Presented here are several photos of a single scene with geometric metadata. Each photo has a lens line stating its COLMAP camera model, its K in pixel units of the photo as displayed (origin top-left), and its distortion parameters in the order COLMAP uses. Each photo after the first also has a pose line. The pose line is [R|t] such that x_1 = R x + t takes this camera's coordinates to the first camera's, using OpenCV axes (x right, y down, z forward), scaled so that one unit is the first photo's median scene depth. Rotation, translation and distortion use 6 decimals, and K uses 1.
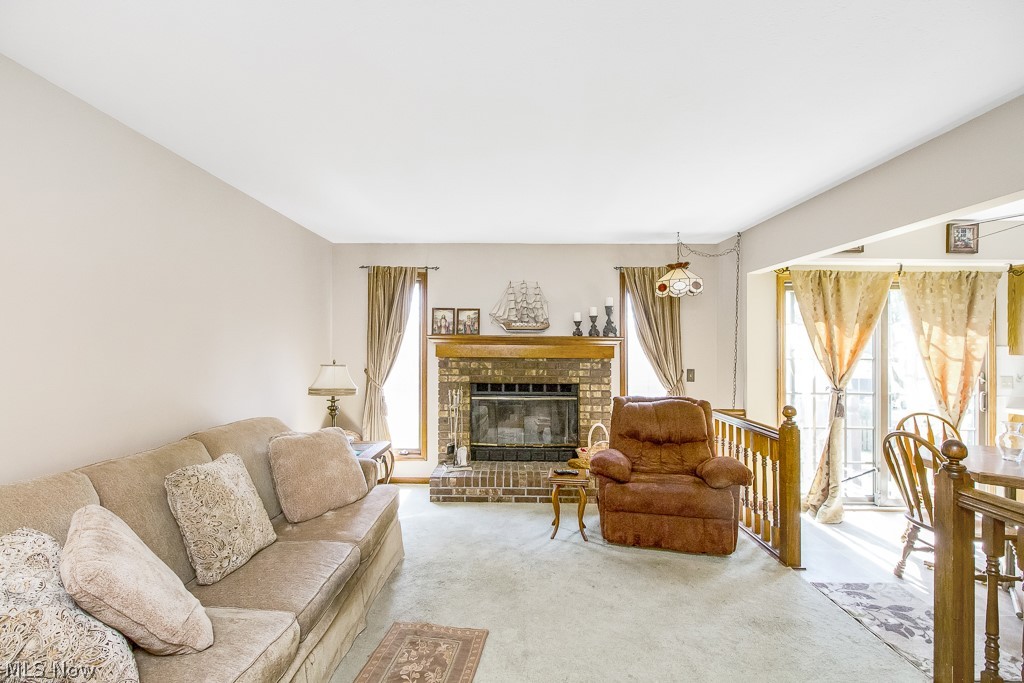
lens RADIAL K [[482.5, 0, 513.7], [0, 482.5, 340.5], [0, 0, 1]] dist [0.011837, -0.001747]
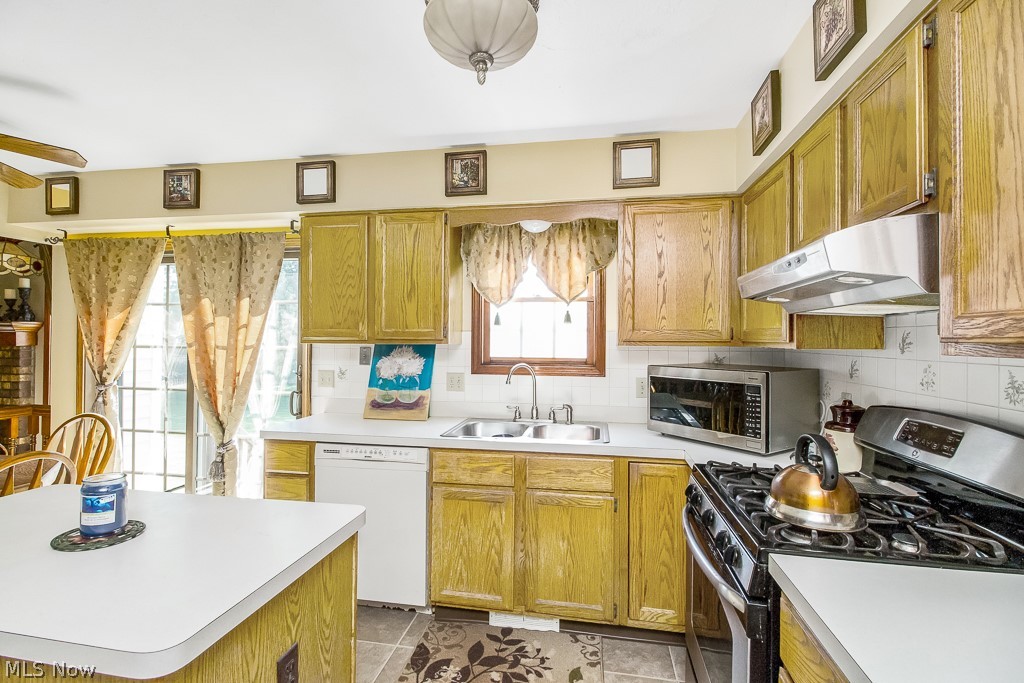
lens RADIAL K [[482.5, 0, 510.0], [0, 482.5, 339.0], [0, 0, 1]] dist [0.011837, -0.001747]
pose [[0.983174, 0.005664, -0.182583, 1.499142], [-0.006522, 0.999970, -0.004101, 0.025854], [0.182554, 0.005223, 0.983182, 0.325624]]
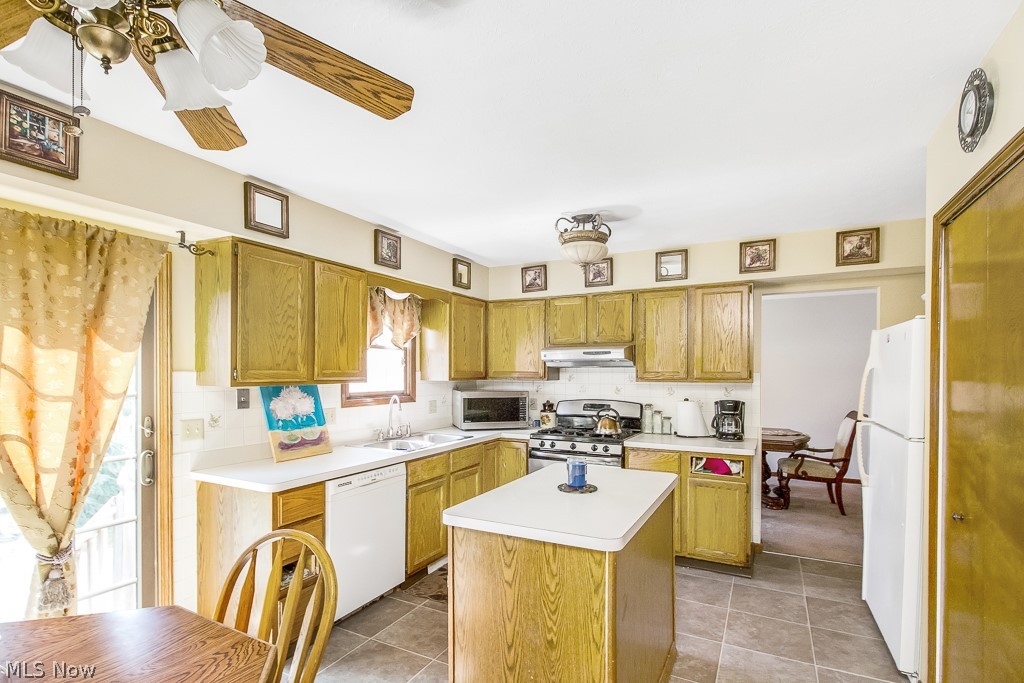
lens RADIAL K [[482.5, 0, 520.0], [0, 482.5, 374.8], [0, 0, 1]] dist [0.011837, -0.001747]
pose [[0.462116, -0.004103, 0.886810, 0.688347], [-0.002743, 0.999978, 0.006056, 0.011370], [-0.886815, -0.005231, 0.462095, 0.363323]]
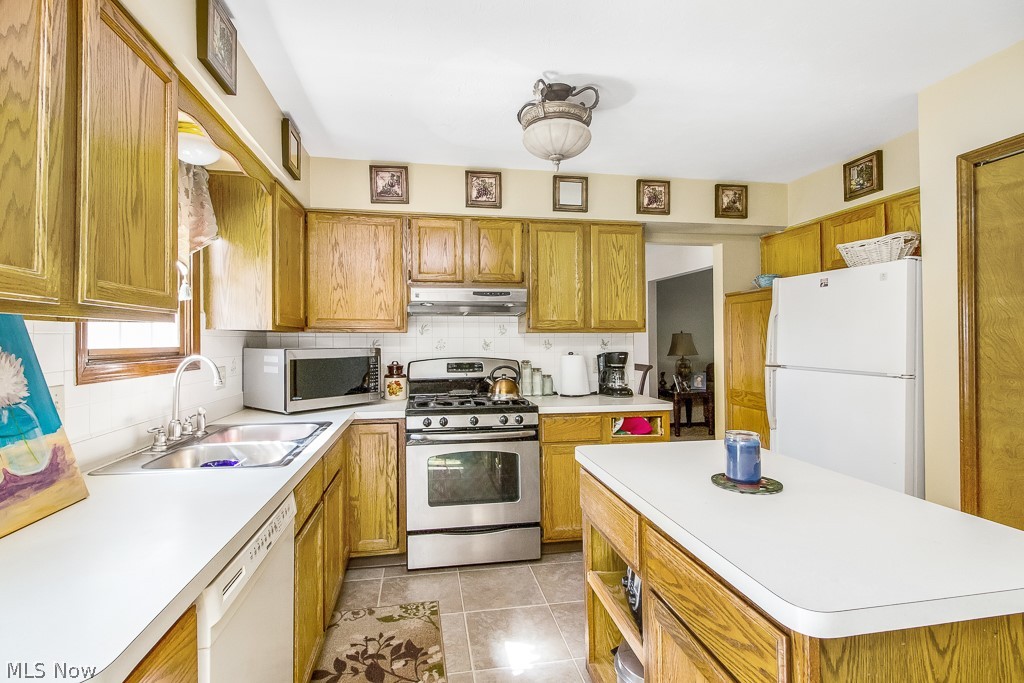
lens RADIAL K [[482.5, 0, 491.3], [0, 482.5, 338.7], [0, 0, 1]] dist [0.011837, -0.001747]
pose [[-0.149062, 0.004650, 0.988817, 0.900485], [0.003165, 0.999986, -0.004225, 0.044530], [-0.988823, 0.002500, -0.149075, 0.791868]]
